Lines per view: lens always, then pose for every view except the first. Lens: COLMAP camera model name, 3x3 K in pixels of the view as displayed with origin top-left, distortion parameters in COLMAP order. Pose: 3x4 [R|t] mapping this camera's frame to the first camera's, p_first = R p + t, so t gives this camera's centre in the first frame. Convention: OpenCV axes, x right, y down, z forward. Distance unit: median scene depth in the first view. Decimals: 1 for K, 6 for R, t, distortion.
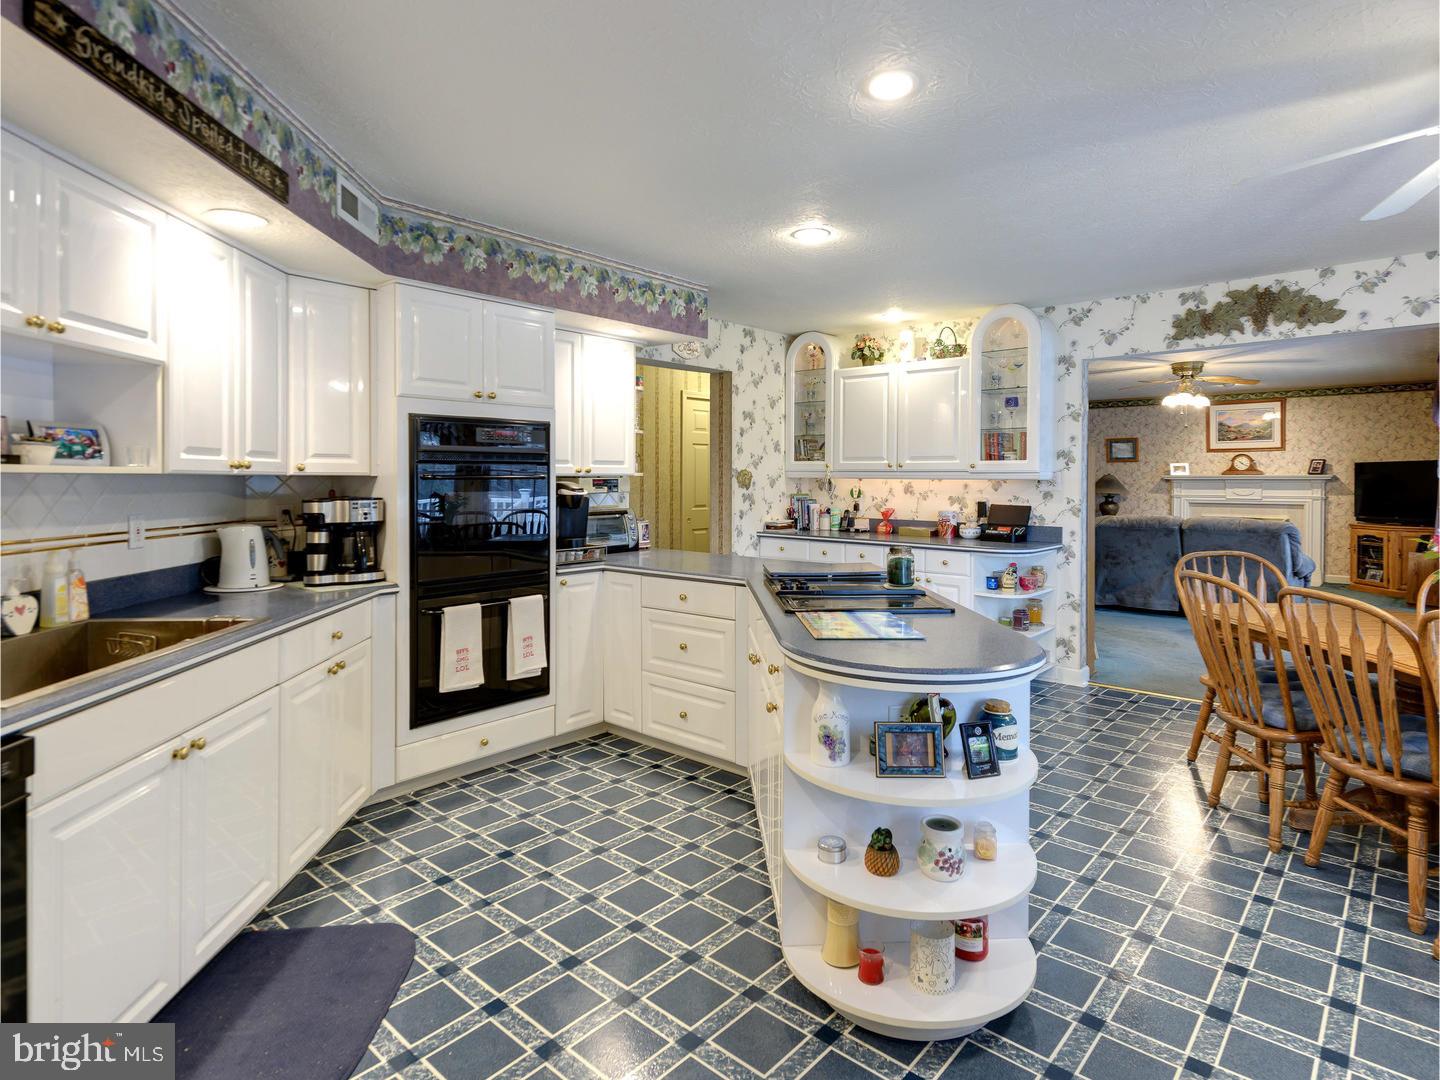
lens RADIAL K [[784.0, 0, 756.1], [0, 784.0, 477.2], [0, 0, 1]] dist [0.006095, 0.000556]
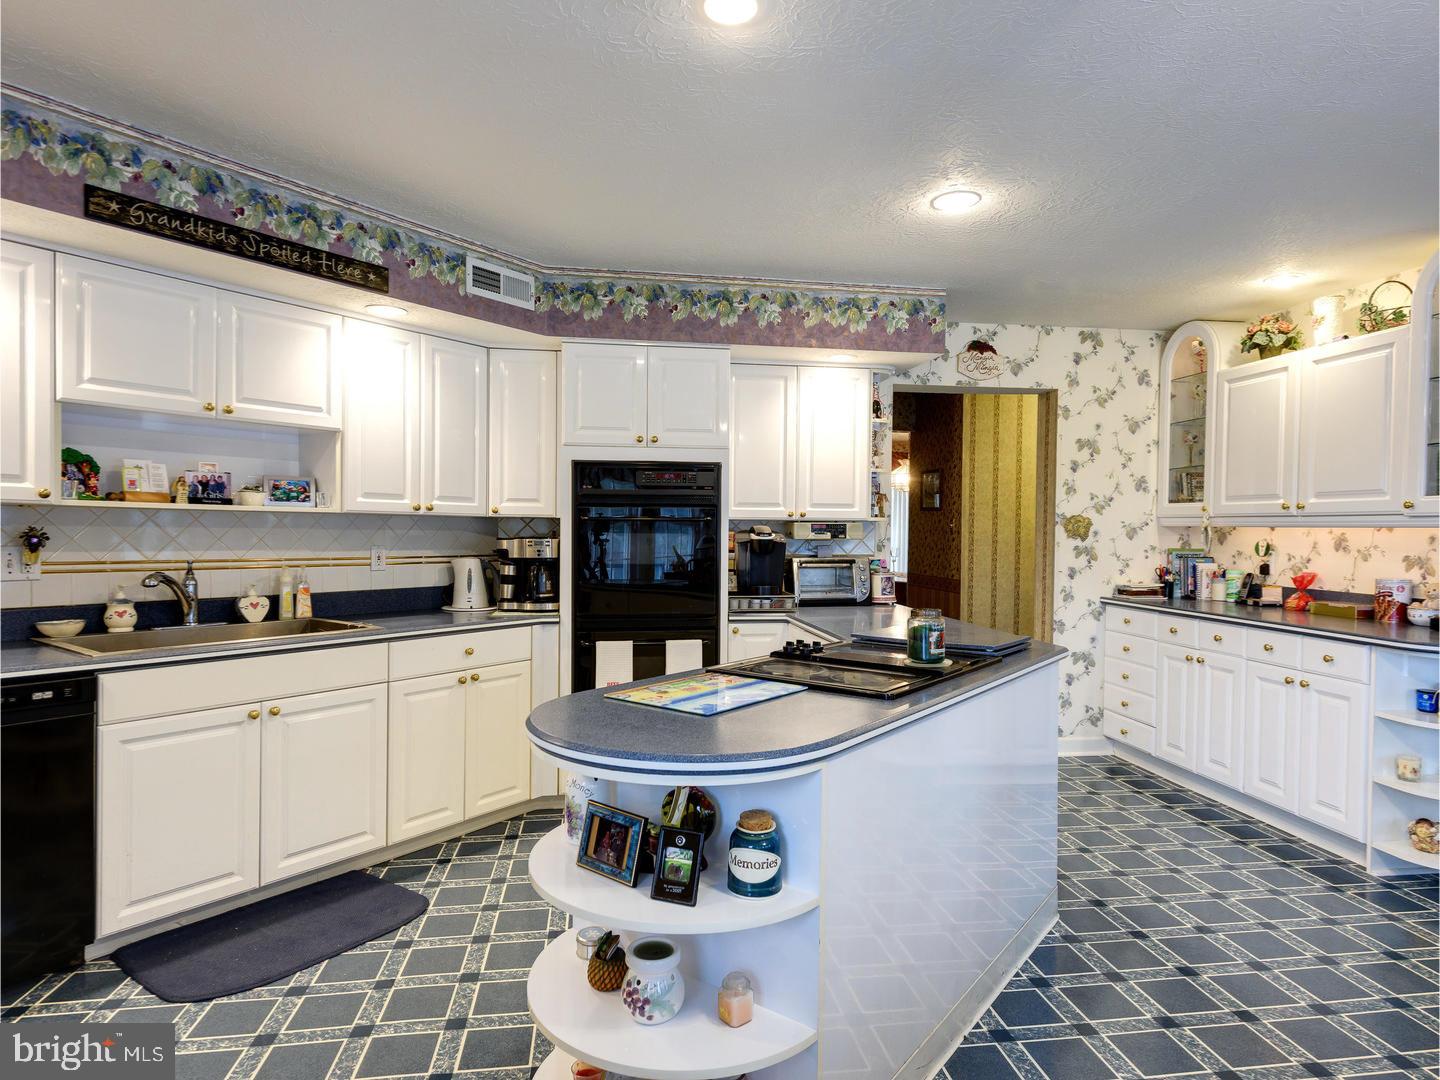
lens RADIAL K [[853.5, 0, 720.0], [0, 853.5, 540.0], [0, 0, 1]] dist [0.021461, -0.001398]
pose [[0.751898, 0.013696, -0.659137, 0.461034], [-0.007844, 0.999899, 0.011829, 0.012993], [0.659232, -0.003724, 0.751930, 0.222722]]
